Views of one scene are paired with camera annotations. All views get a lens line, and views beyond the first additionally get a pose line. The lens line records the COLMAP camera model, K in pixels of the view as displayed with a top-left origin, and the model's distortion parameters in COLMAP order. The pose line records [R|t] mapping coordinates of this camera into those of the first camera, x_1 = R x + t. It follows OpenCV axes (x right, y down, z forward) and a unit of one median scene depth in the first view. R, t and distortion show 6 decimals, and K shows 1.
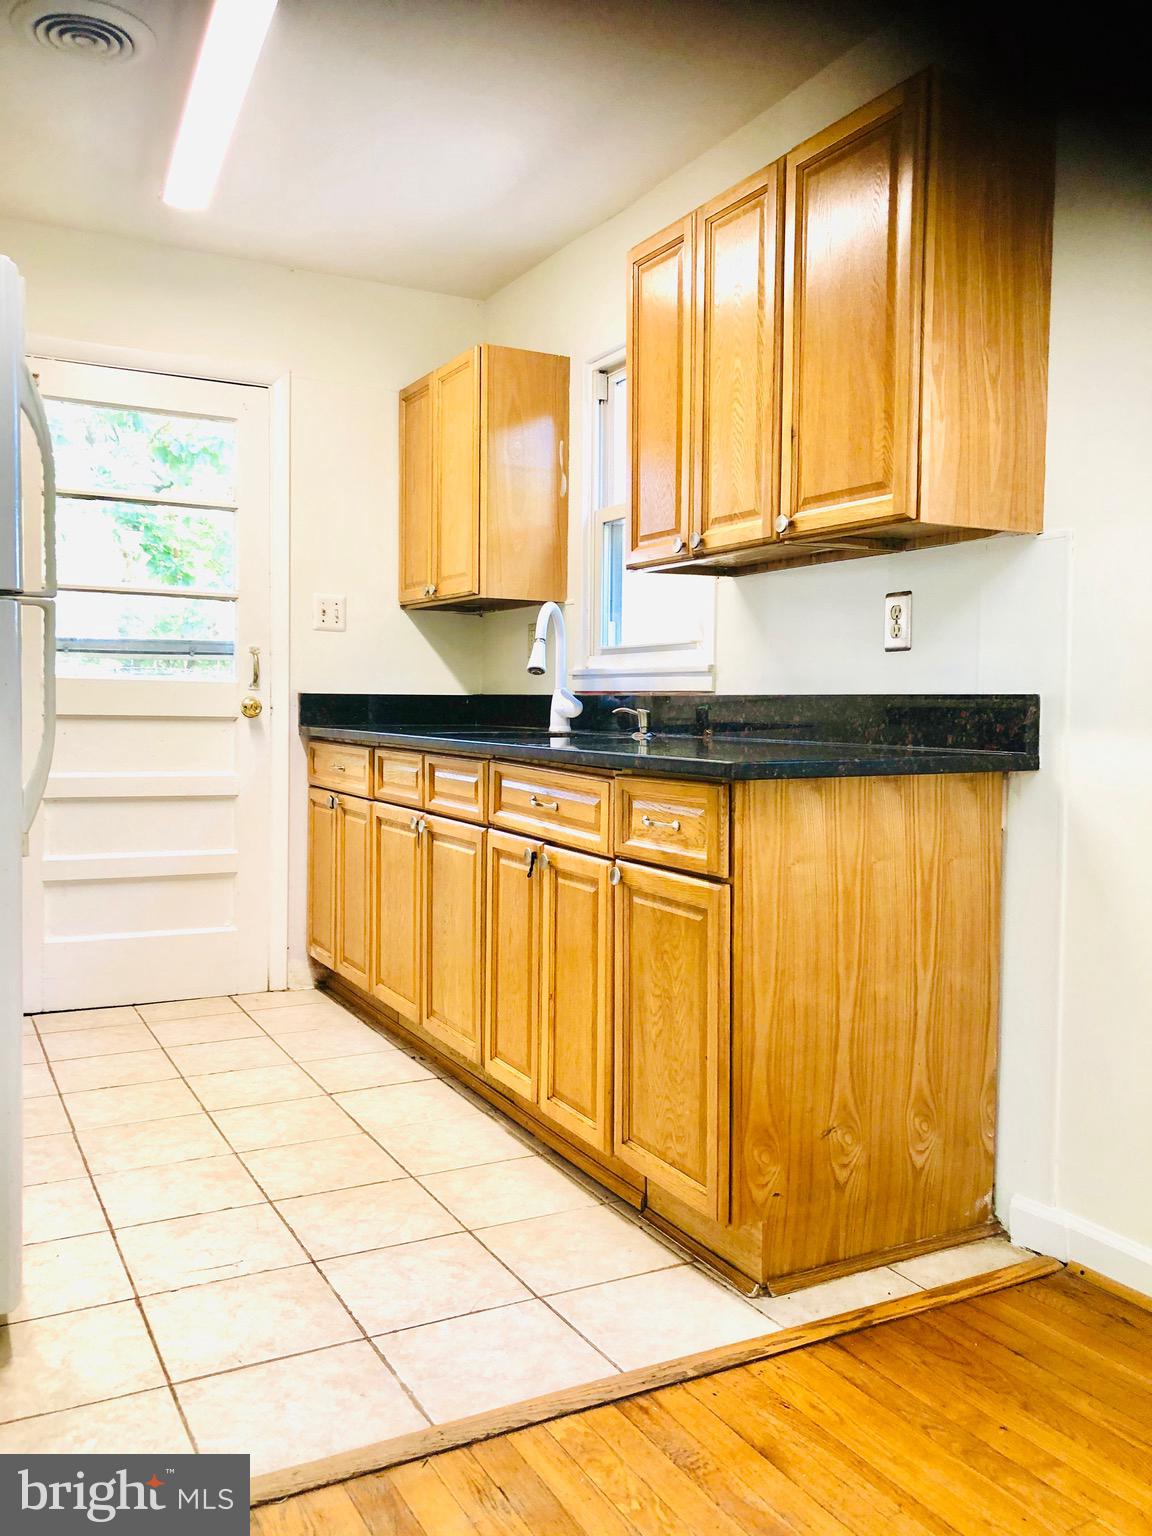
lens RADIAL K [[1265.3, 0, 576.0], [0, 1265.3, 768.0], [0, 0, 1]] dist [0.008946, 0.002733]
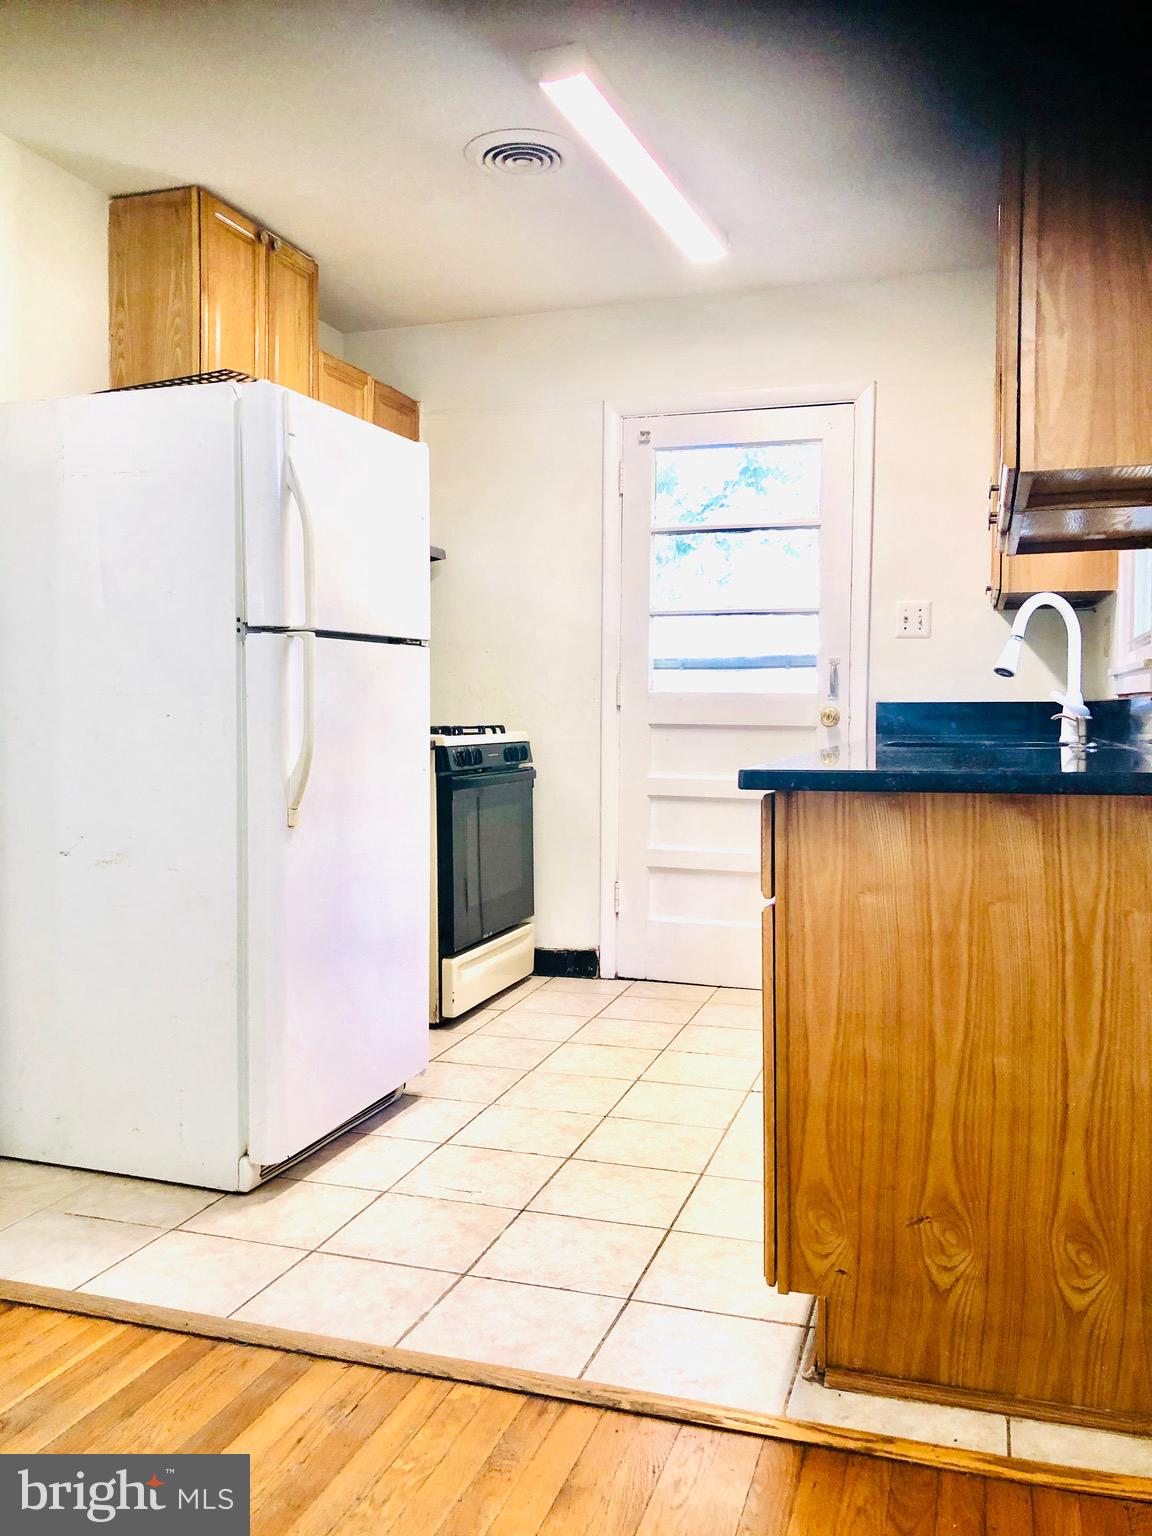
lens RADIAL K [[1265.3, 0, 576.0], [0, 1265.3, 768.0], [0, 0, 1]] dist [0.008946, 0.002733]
pose [[0.692754, 0.023553, -0.720789, 0.608111], [-0.031060, 0.999514, 0.002808, -0.004449], [0.720505, 0.020443, 0.693149, 0.244926]]
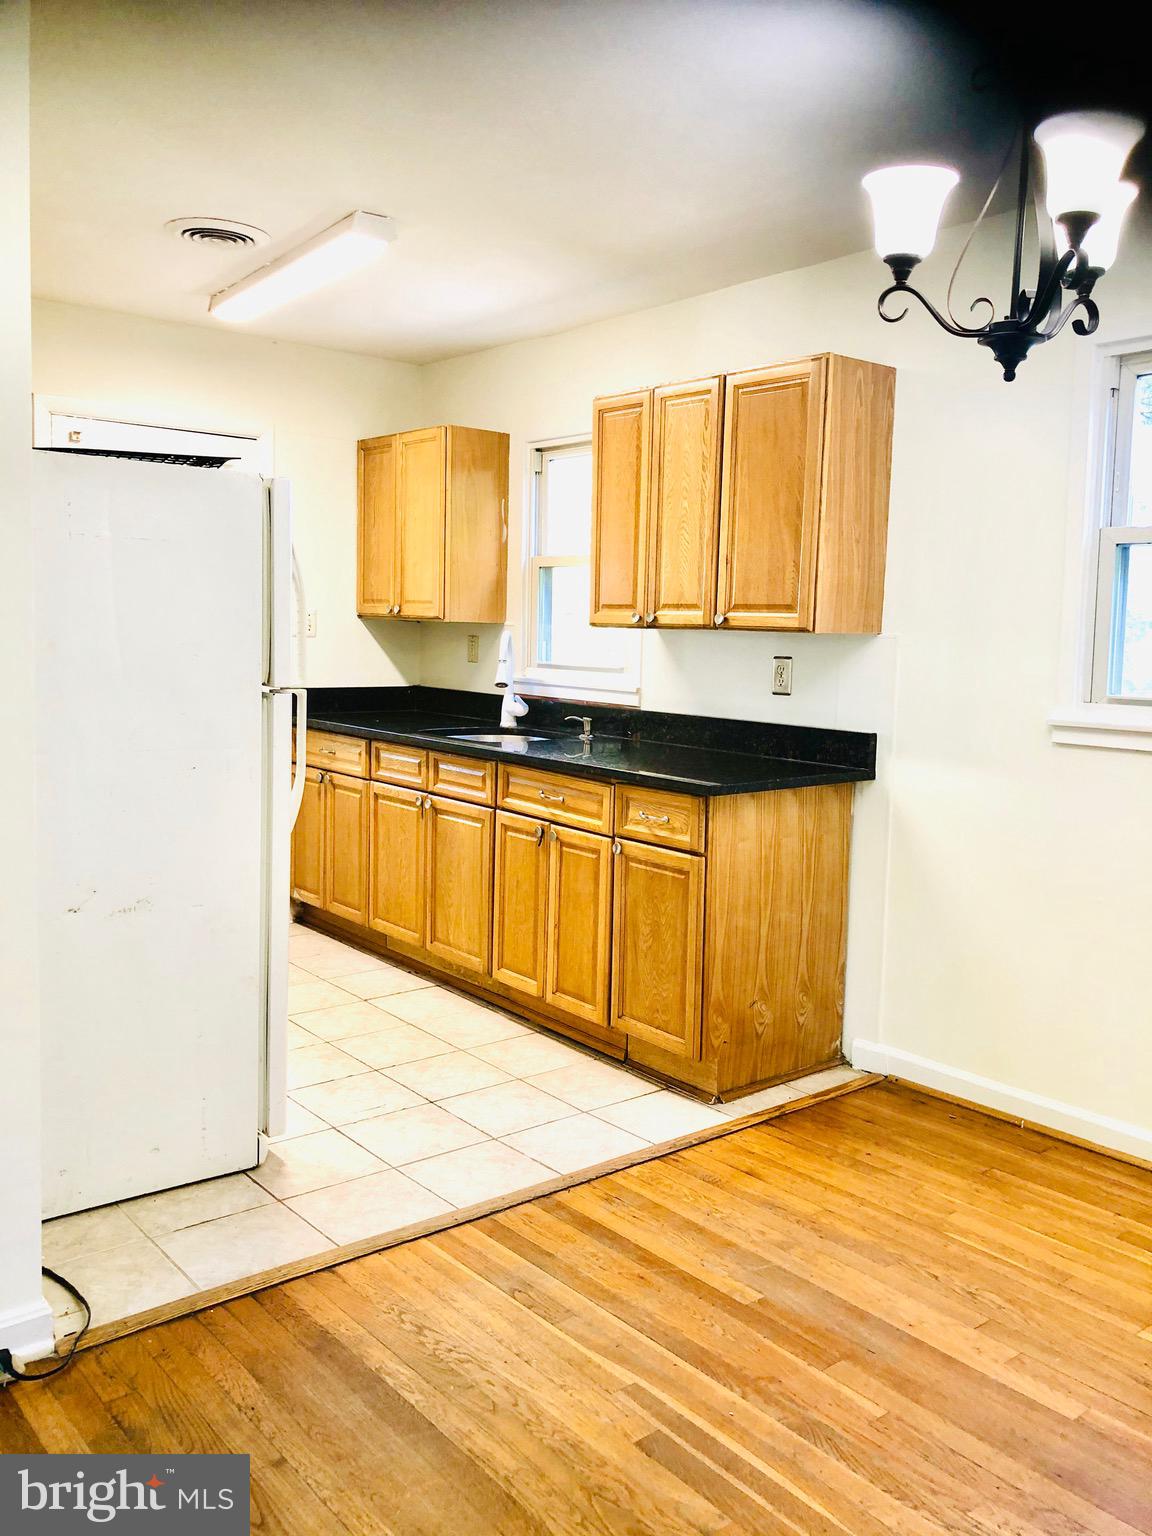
lens RADIAL K [[1269.0, 0, 576.0], [0, 1269.0, 768.0], [0, 0, 1]] dist [0.106391, -0.248755]
pose [[0.980783, -0.008425, 0.194921, -0.329678], [-0.004750, 0.997740, 0.067025, -0.120710], [-0.195045, -0.066663, 0.978526, -0.524918]]
